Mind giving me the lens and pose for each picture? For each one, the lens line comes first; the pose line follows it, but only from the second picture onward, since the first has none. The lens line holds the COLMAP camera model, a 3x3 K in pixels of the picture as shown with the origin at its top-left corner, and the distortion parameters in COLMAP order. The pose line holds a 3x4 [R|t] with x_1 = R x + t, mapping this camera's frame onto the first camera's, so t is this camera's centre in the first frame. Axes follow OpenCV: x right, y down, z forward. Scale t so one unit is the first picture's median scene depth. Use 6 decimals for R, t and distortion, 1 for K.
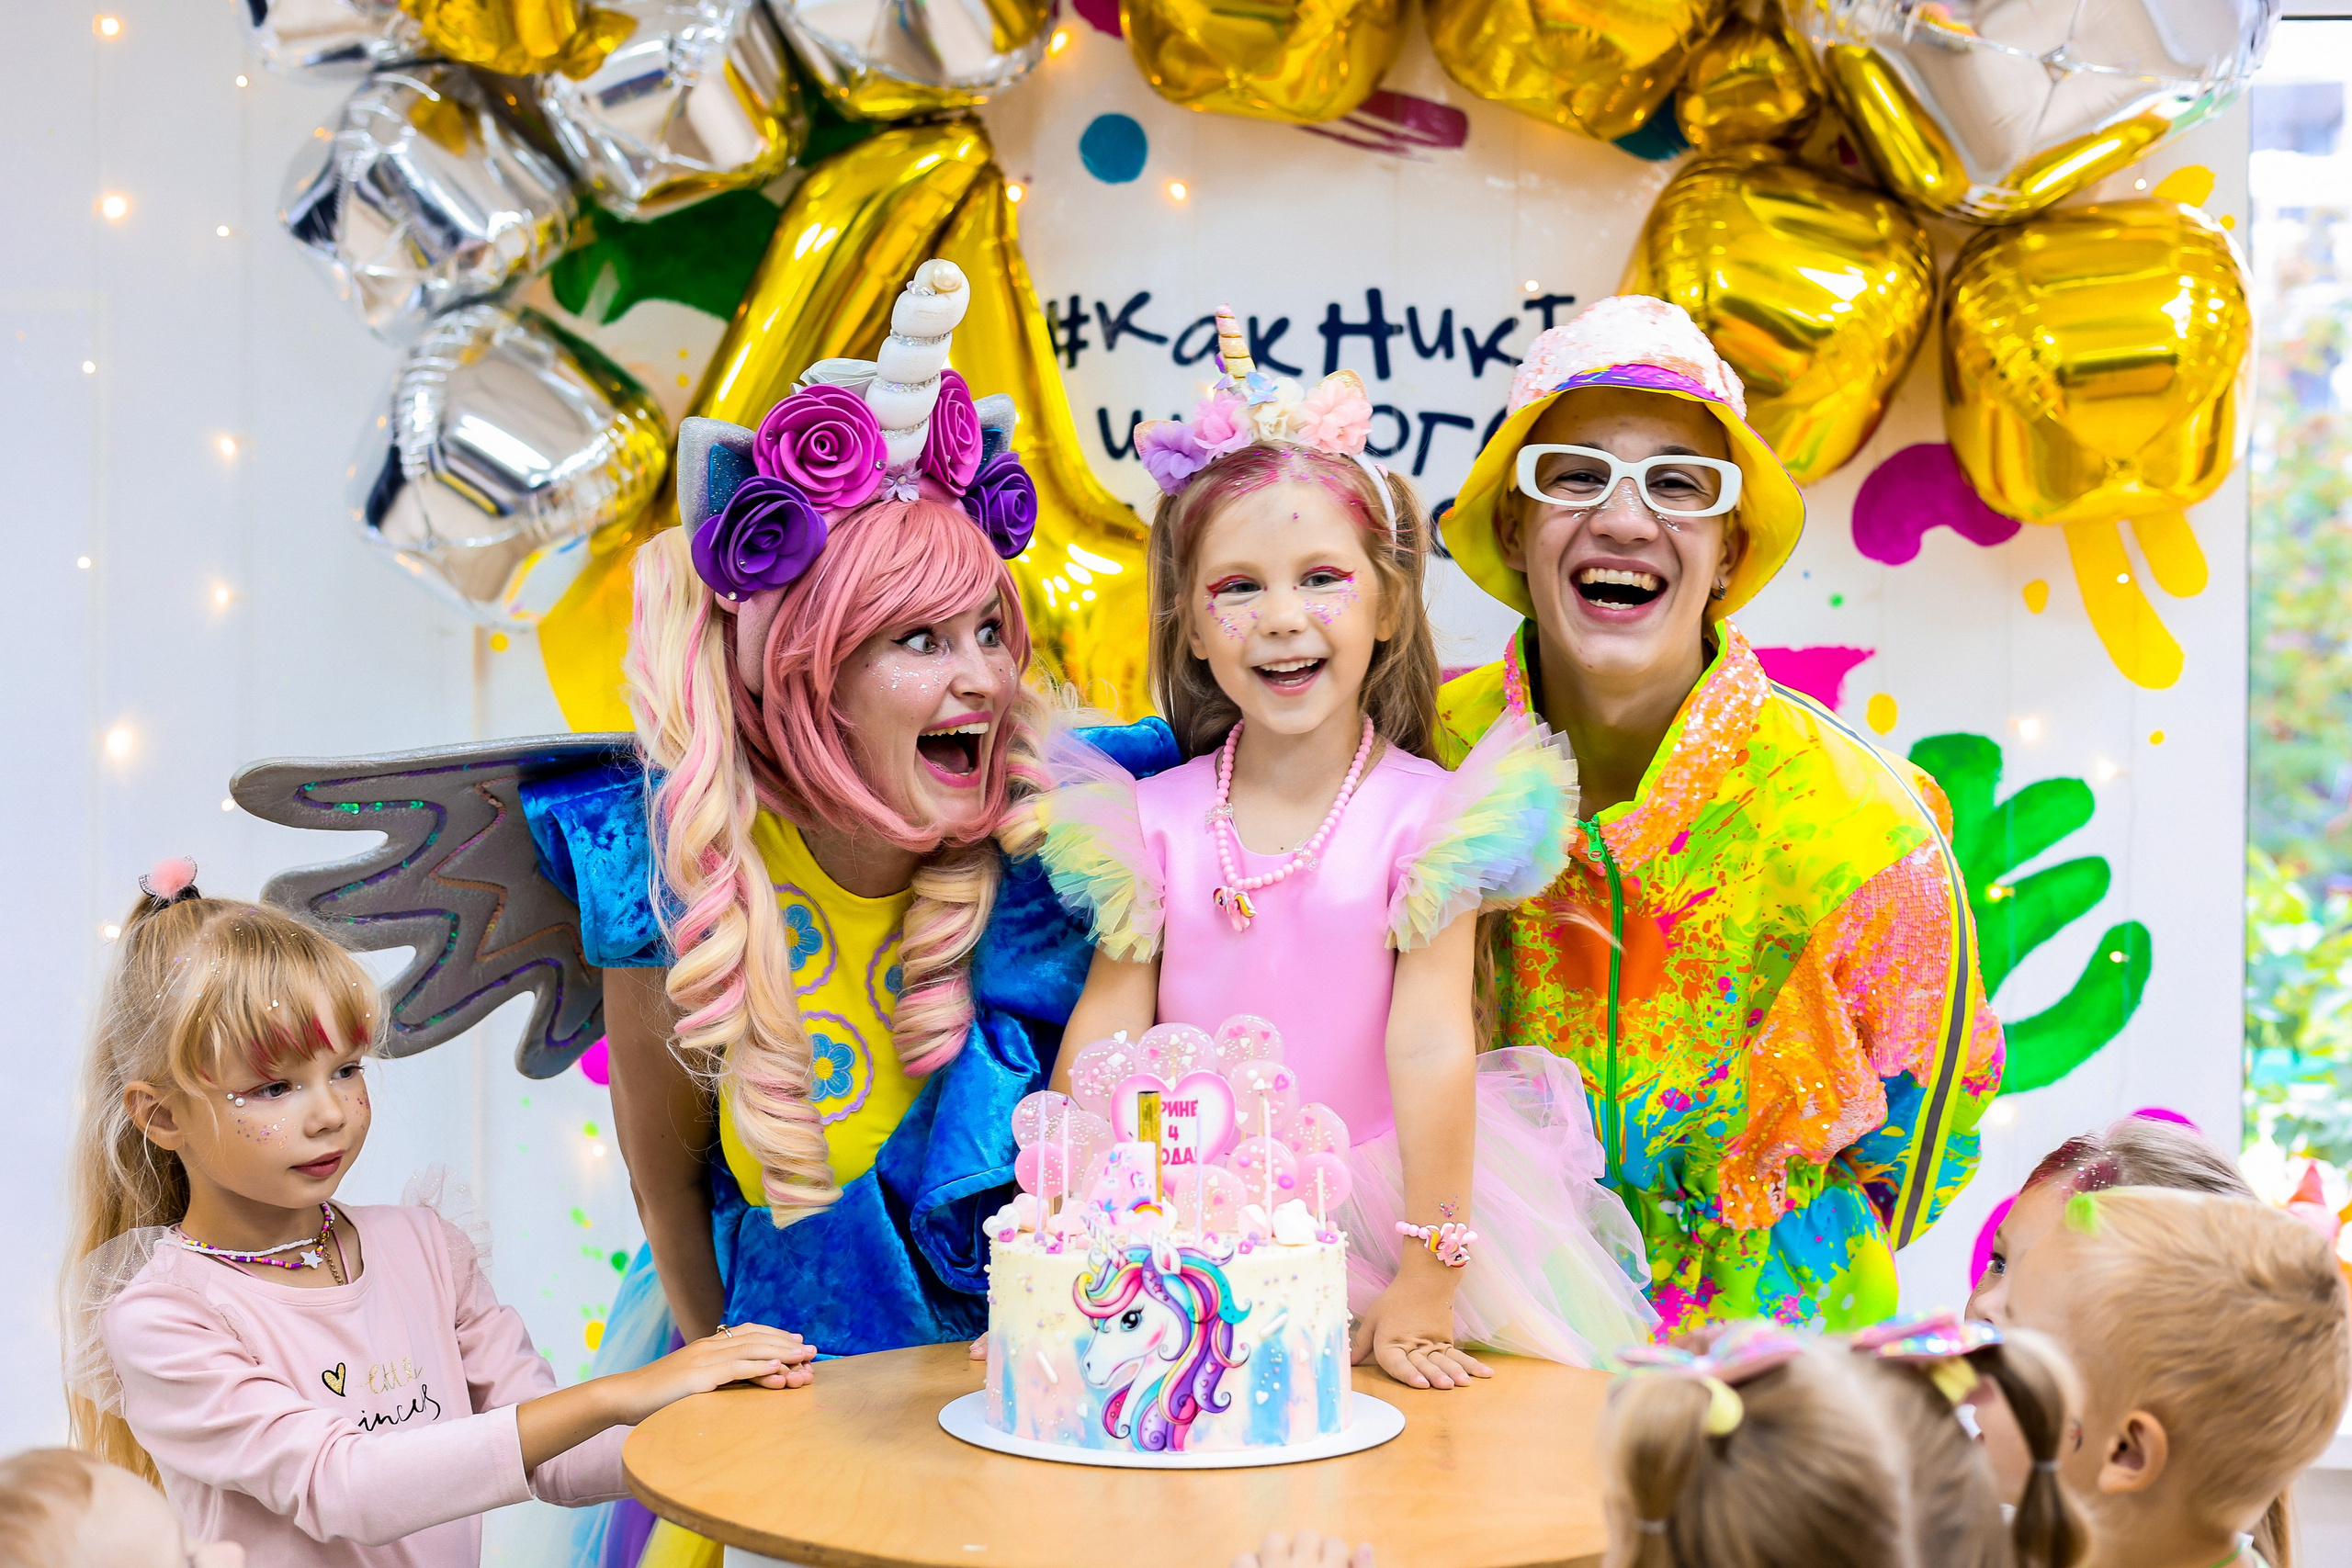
lens RADIAL K [[3524.4, 0, 1176.0], [0, 3524.4, 784.0], [0, 0, 1]] dist [0.059666, -0.321012]
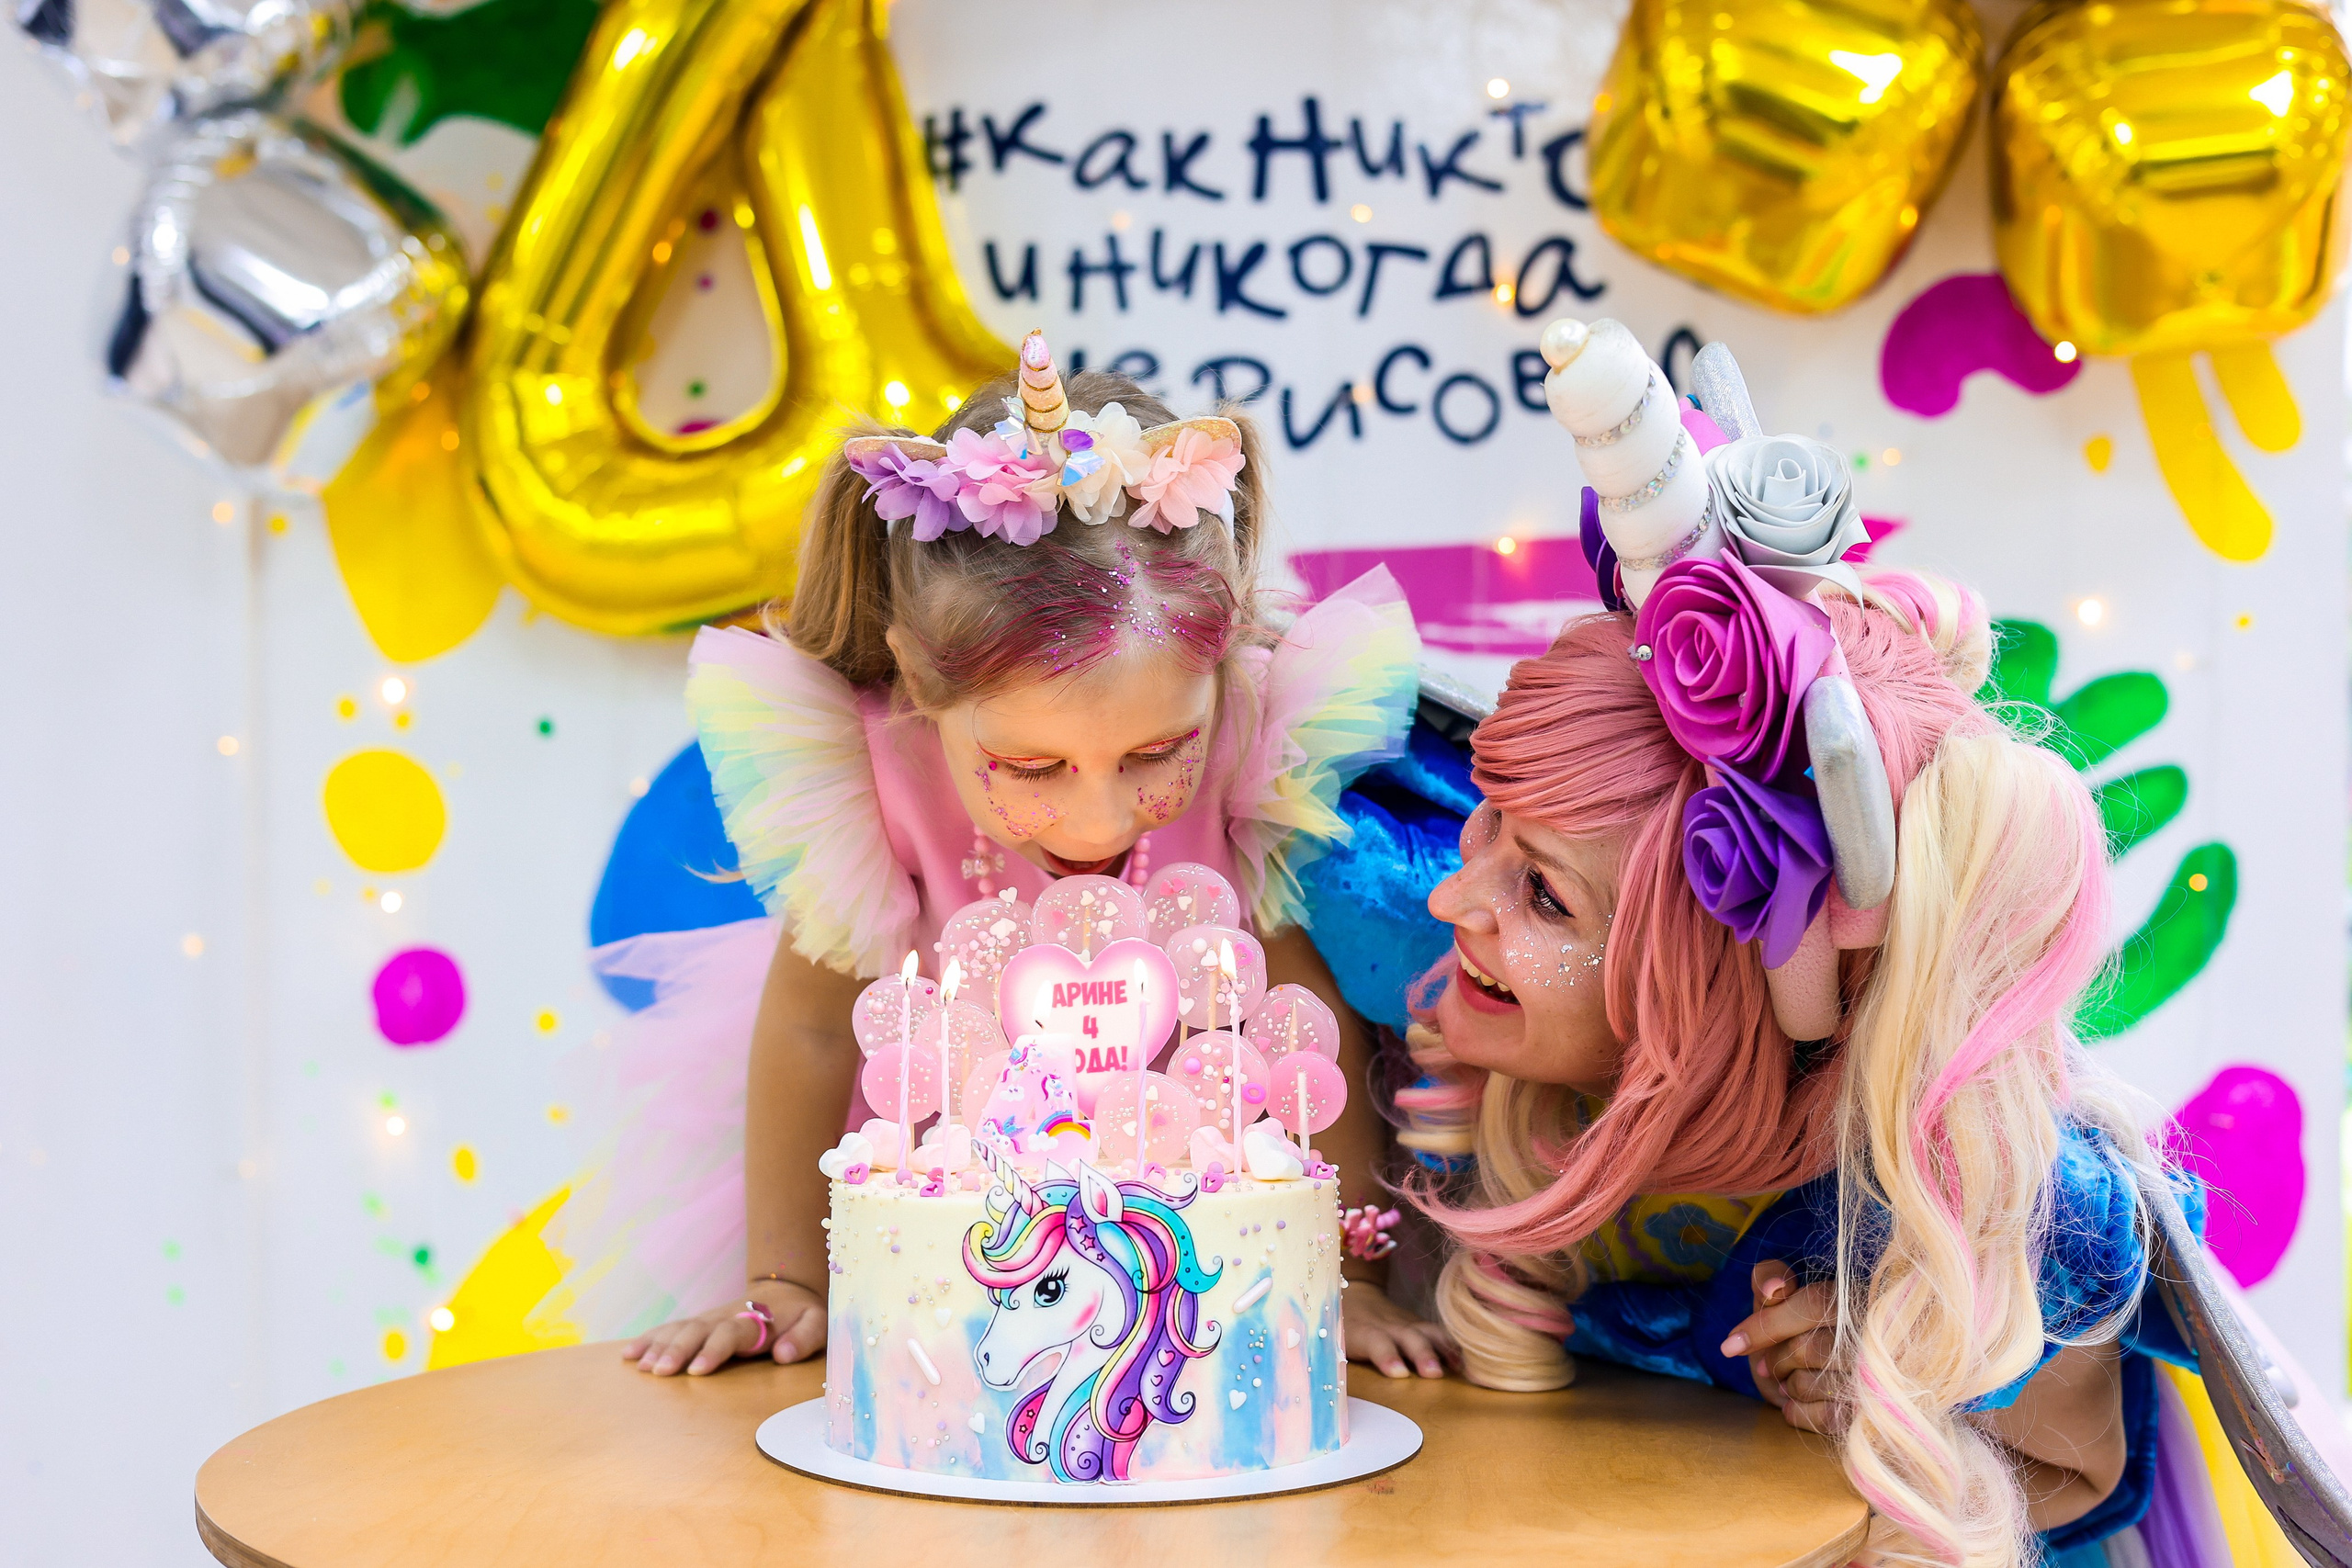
lens RADIAL K [[3524.4, 0, 1176.0], [0, 3524.4, 784.0], [0, 0, 1]] dist [0.059666, -0.321012]
pose [[0.999964, -0.002767, 0.007979, 0.017143], [0.002843, 0.999950, -0.009546, 0.032543], [-0.007952, 0.009568, 0.999923, 0.162515]]
